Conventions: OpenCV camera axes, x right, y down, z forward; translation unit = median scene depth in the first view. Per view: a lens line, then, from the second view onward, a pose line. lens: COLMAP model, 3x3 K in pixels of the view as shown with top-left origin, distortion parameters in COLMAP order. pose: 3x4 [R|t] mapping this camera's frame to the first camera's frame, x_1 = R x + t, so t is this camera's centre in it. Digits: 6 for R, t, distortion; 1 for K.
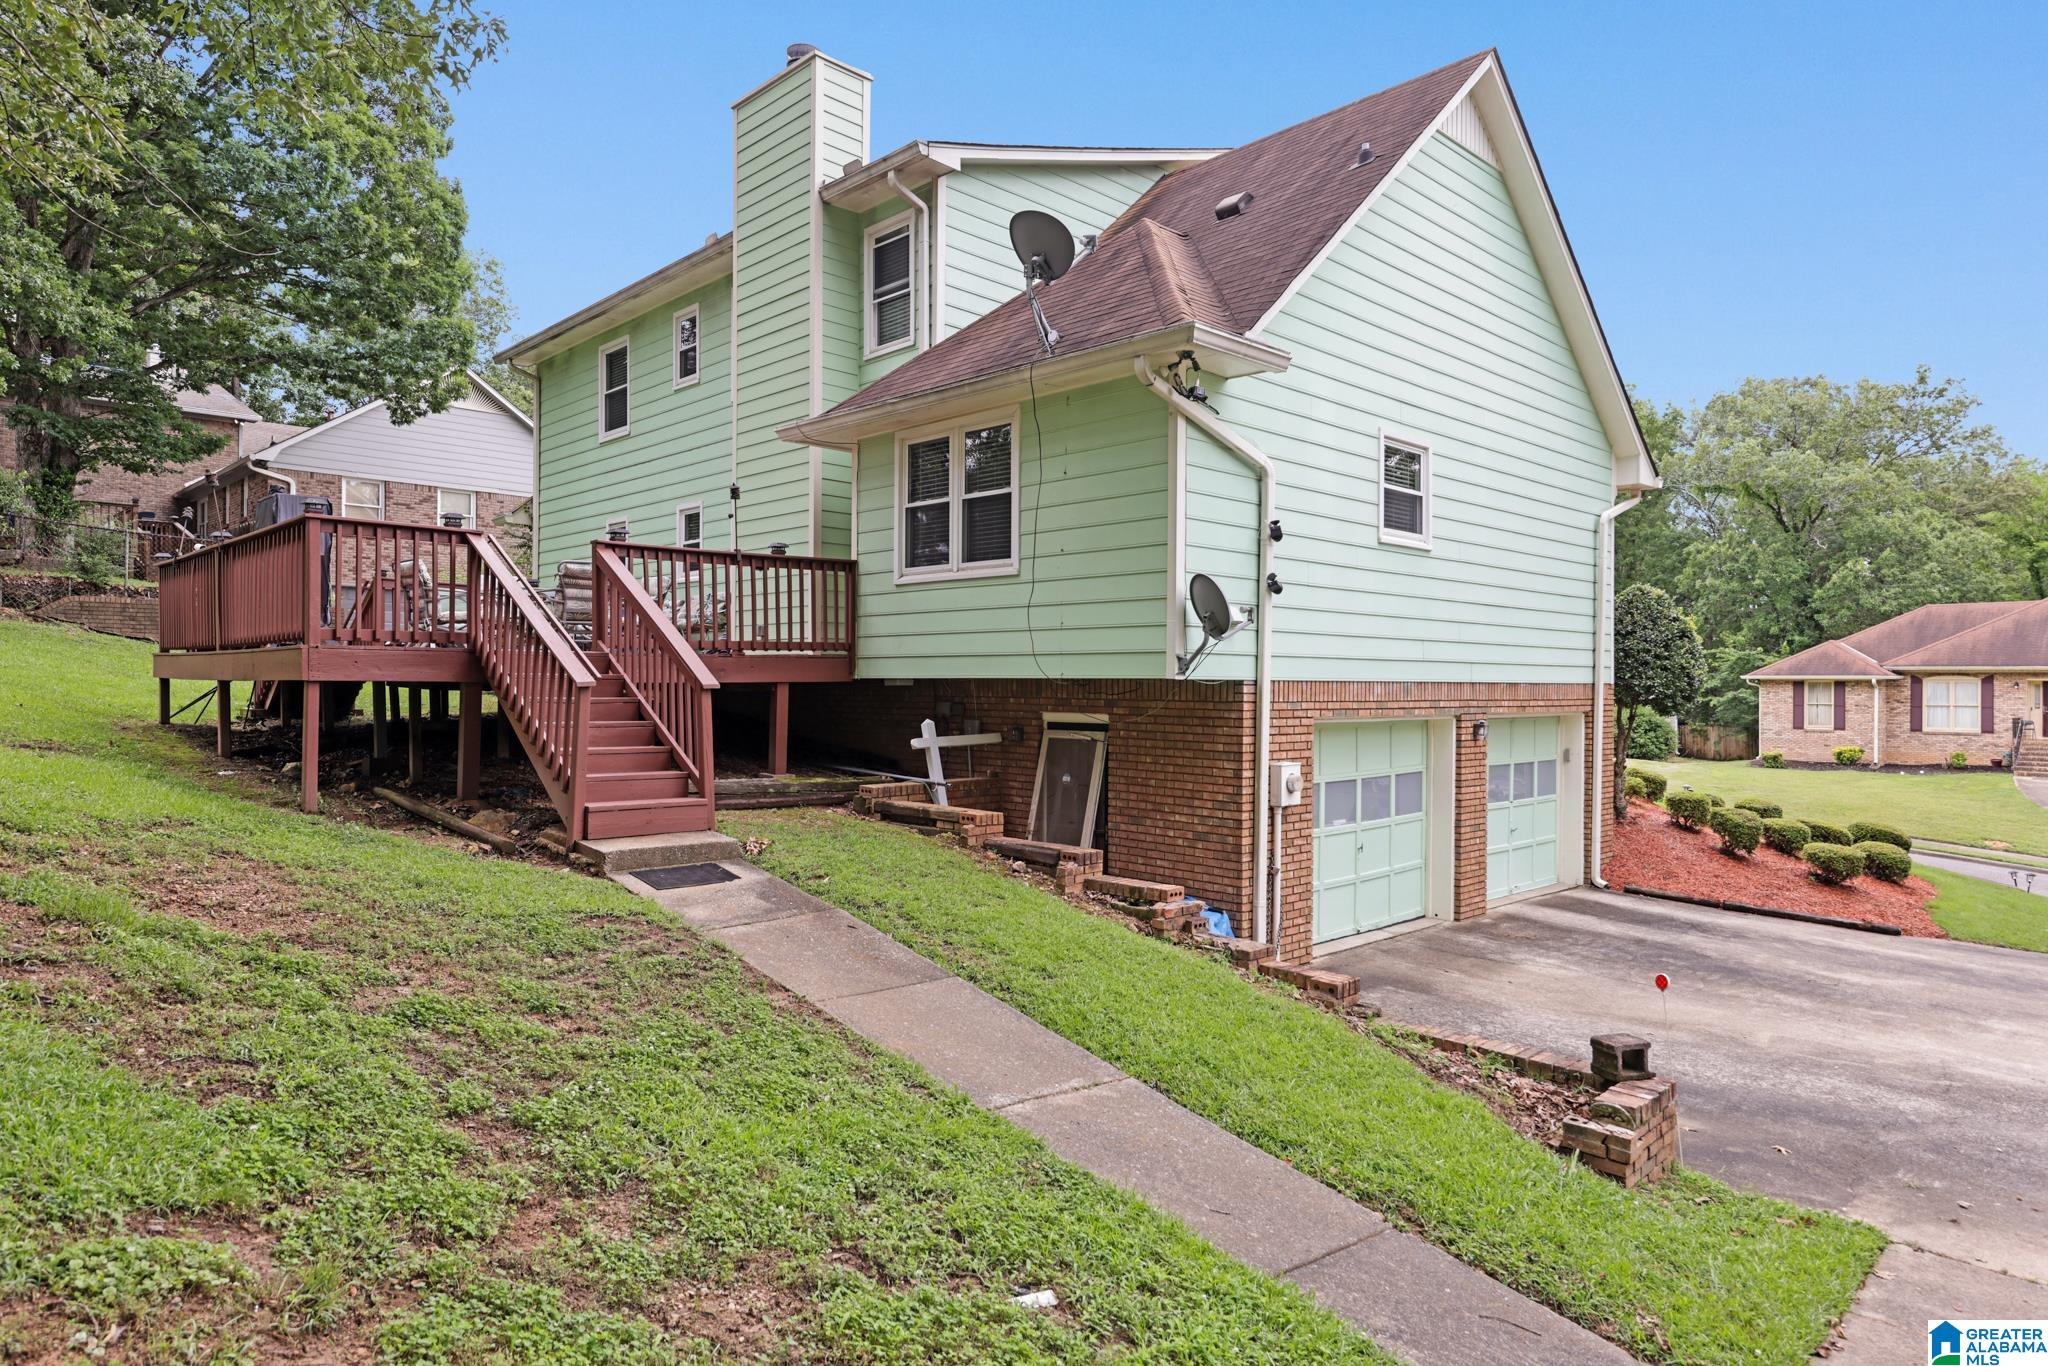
lens RADIAL K [[1203.4, 0, 1024.0], [0, 1203.4, 683.0], [0, 0, 1]] dist [0.012376, -0.000225]
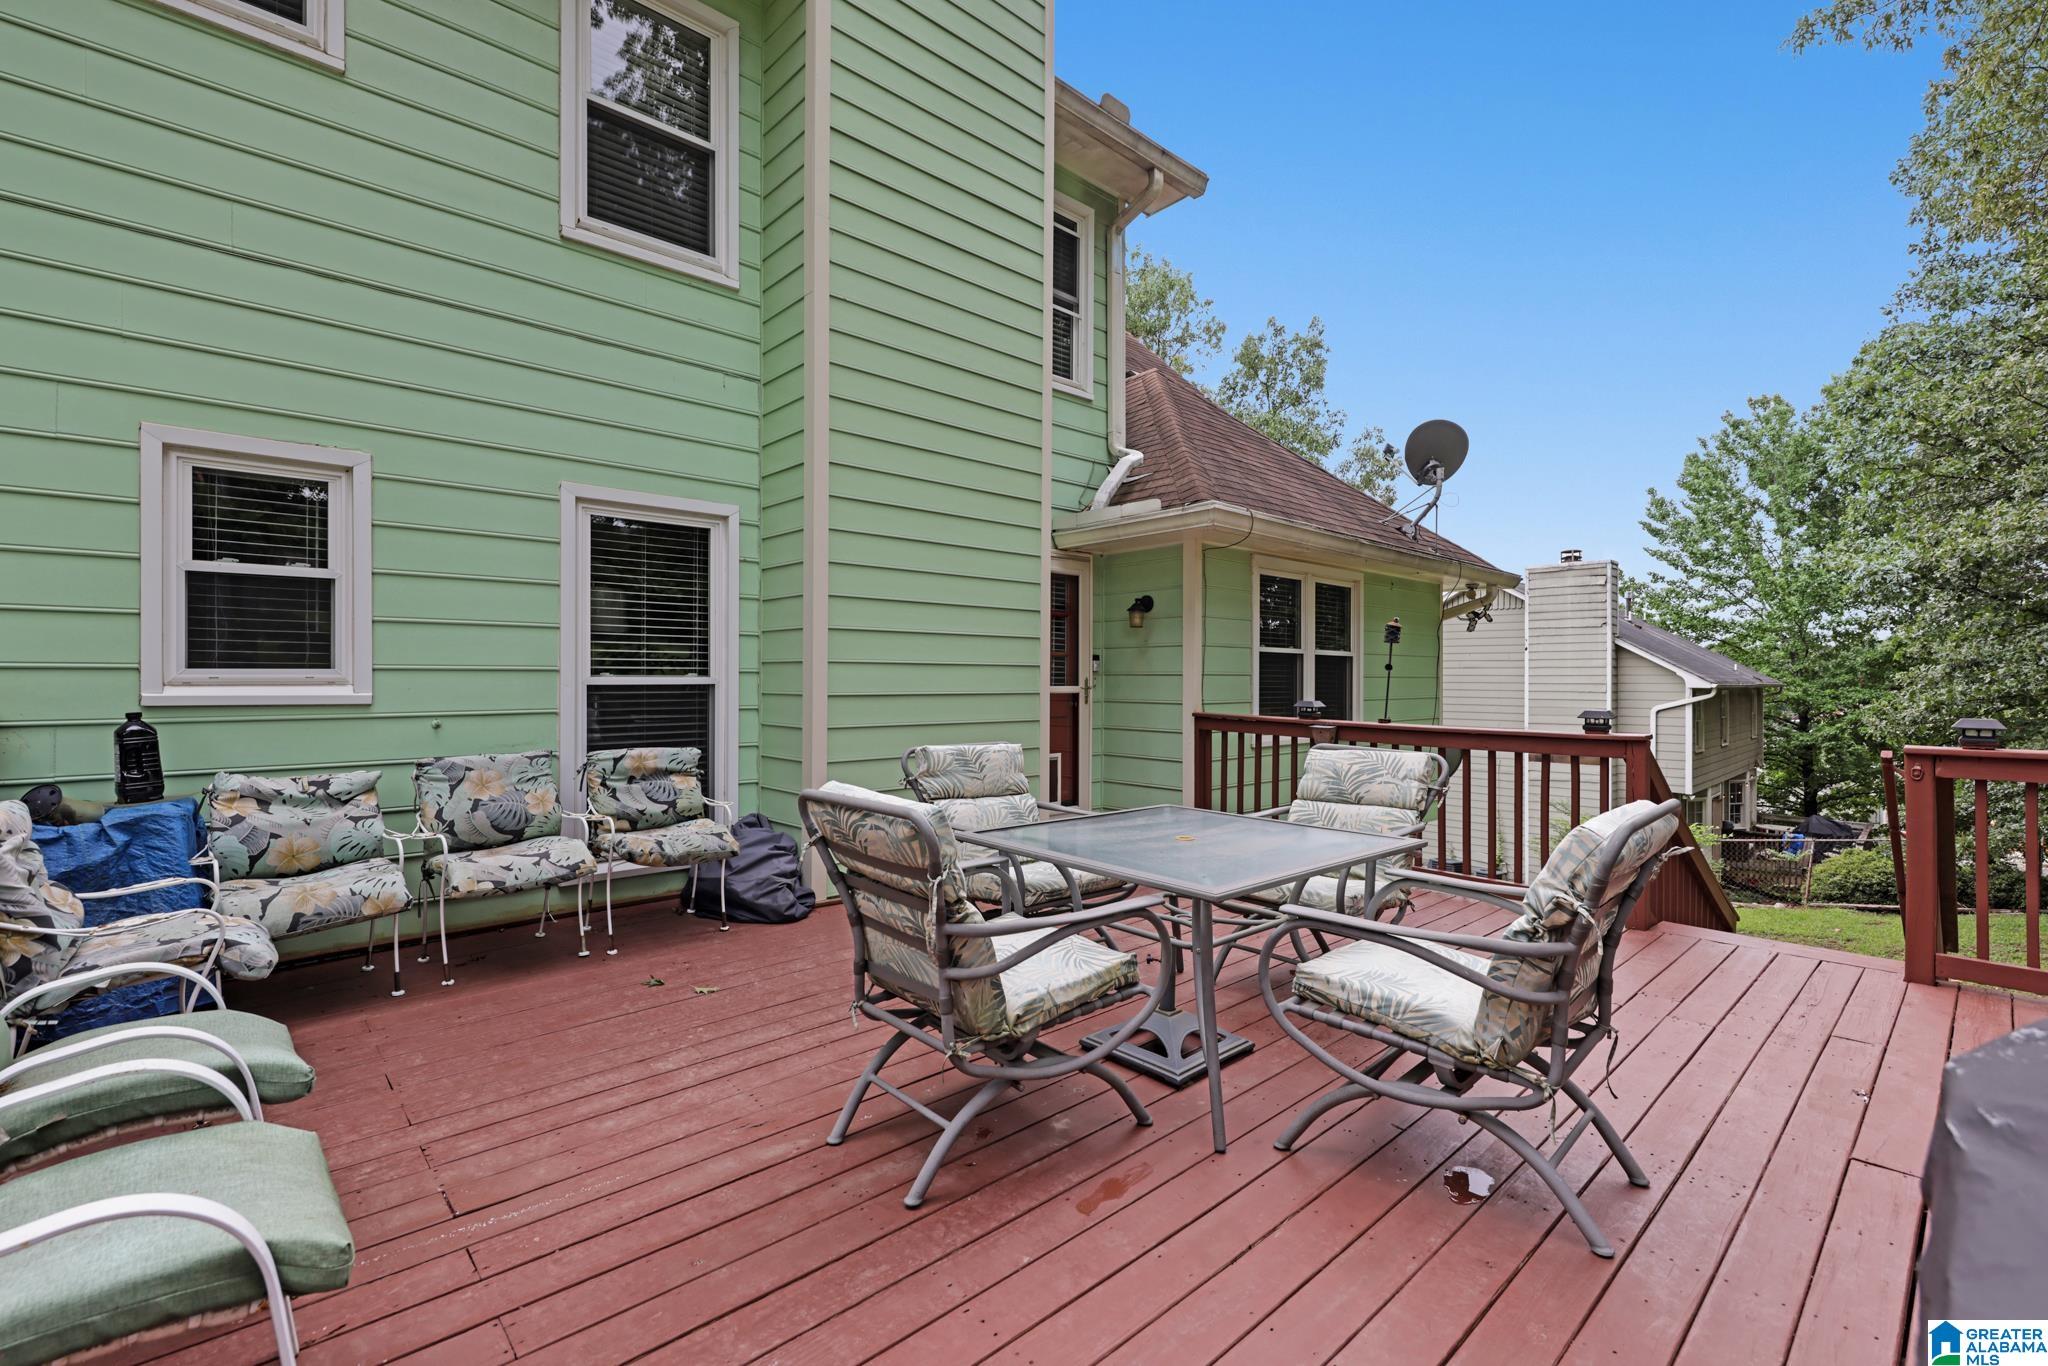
lens RADIAL K [[911.9, 0, 1027.6], [0, 911.9, 677.9], [0, 0, 1]] dist [0.005385, -0.000378]
pose [[0.014784, -0.005734, 0.999874, -0.728892], [-0.003322, 0.999978, 0.005784, -0.134923], [-0.999885, -0.003407, 0.014765, 1.177051]]
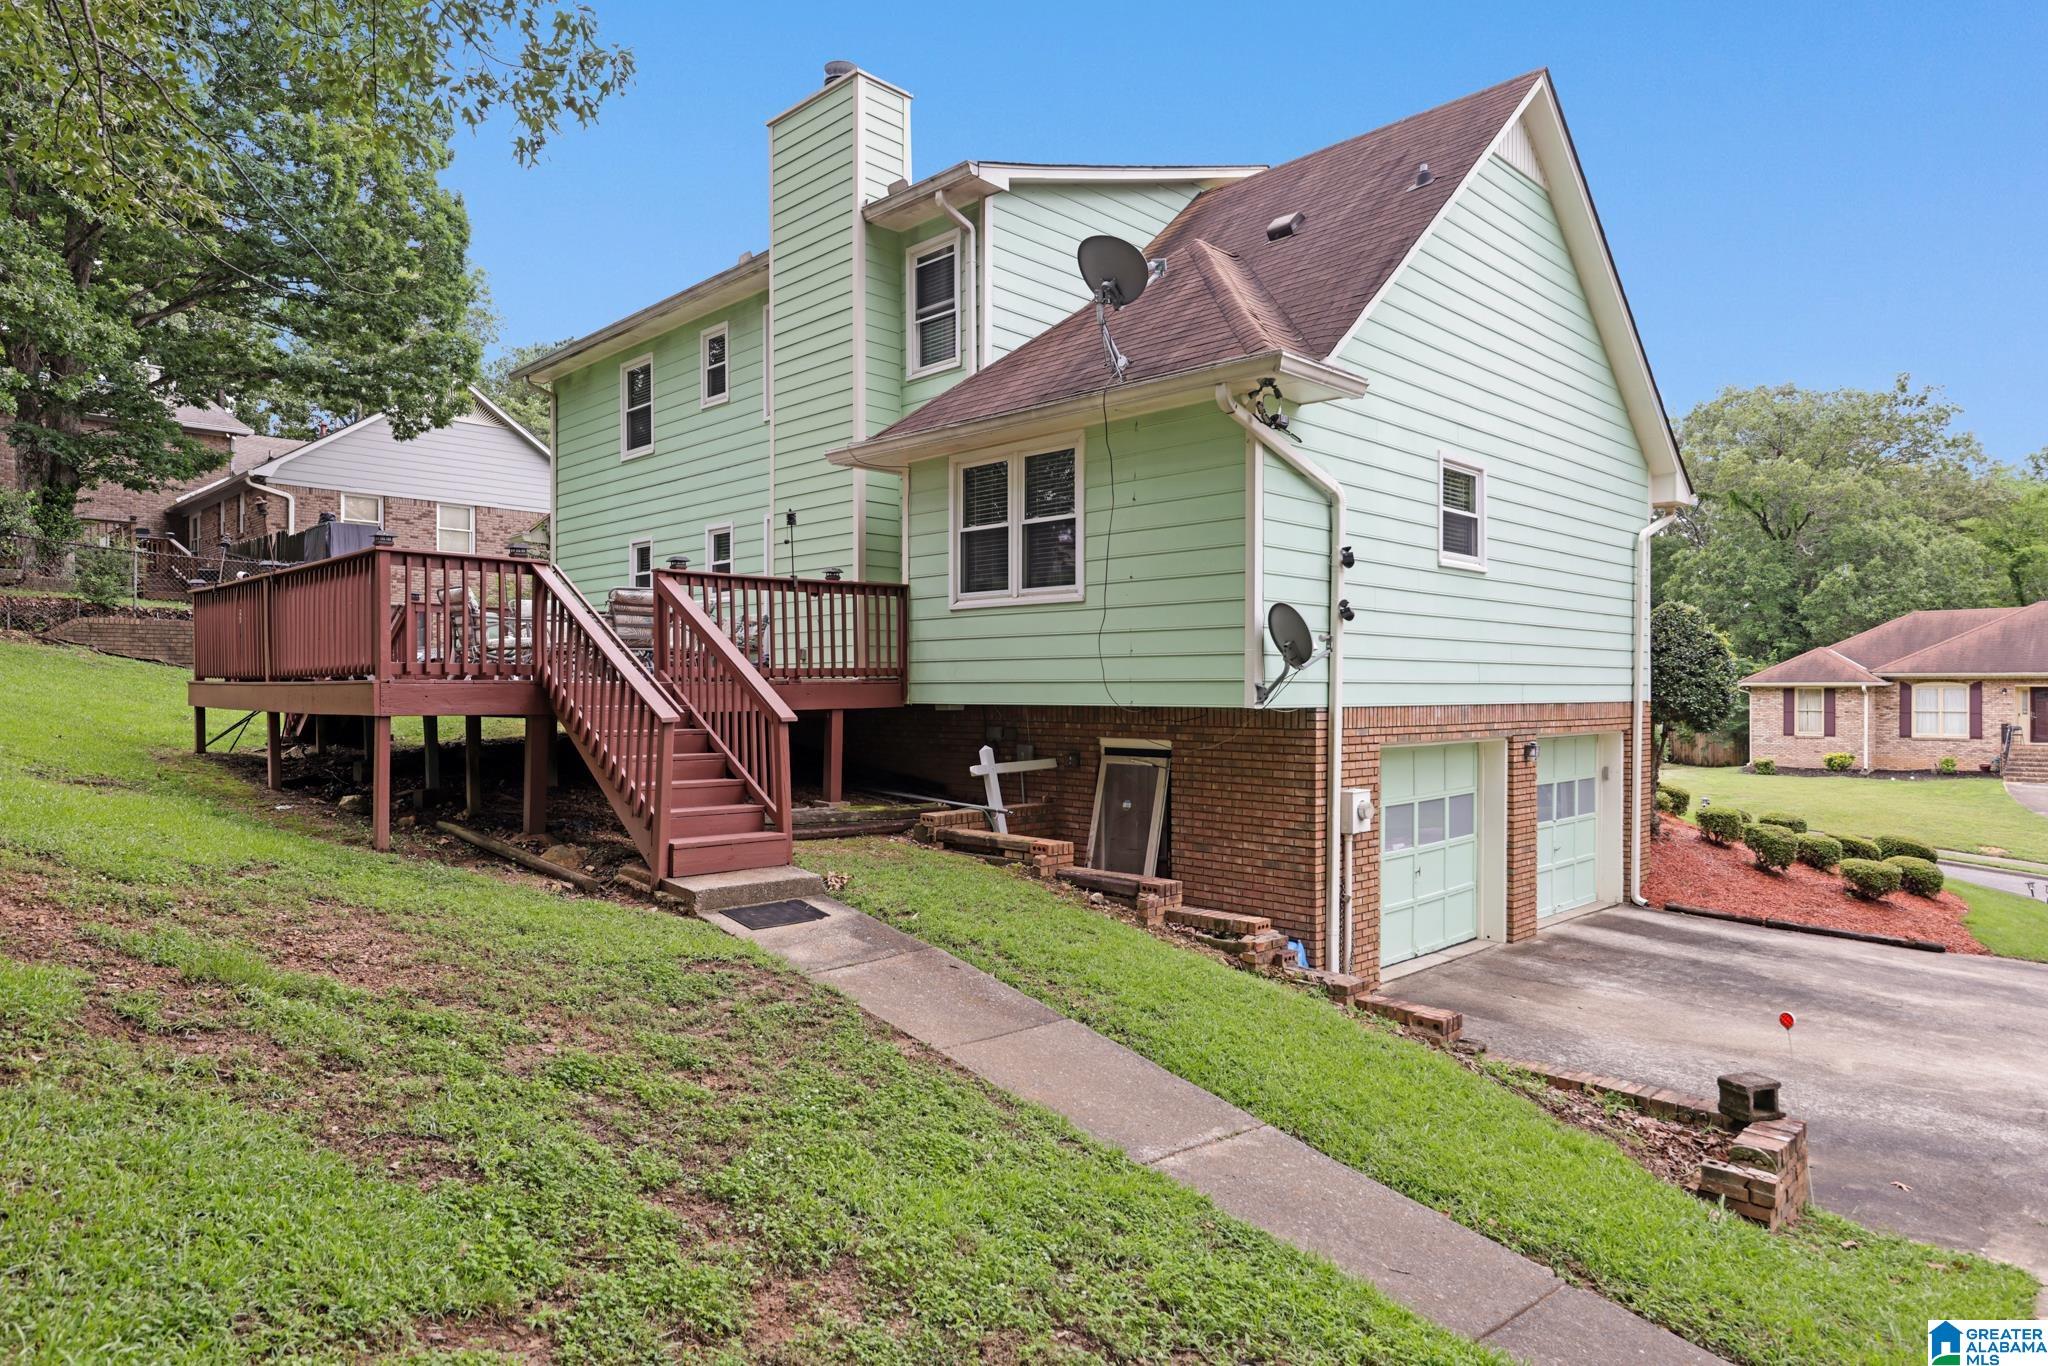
lens RADIAL K [[1203.1, 0, 1018.4], [0, 1203.1, 693.9], [0, 0, 1]] dist [0.013447, -0.000508]
pose [[0.999888, -0.005497, 0.013901, -0.067154], [0.005452, 0.999980, 0.003304, -0.015935], [-0.013919, -0.003228, 0.999898, 0.008213]]
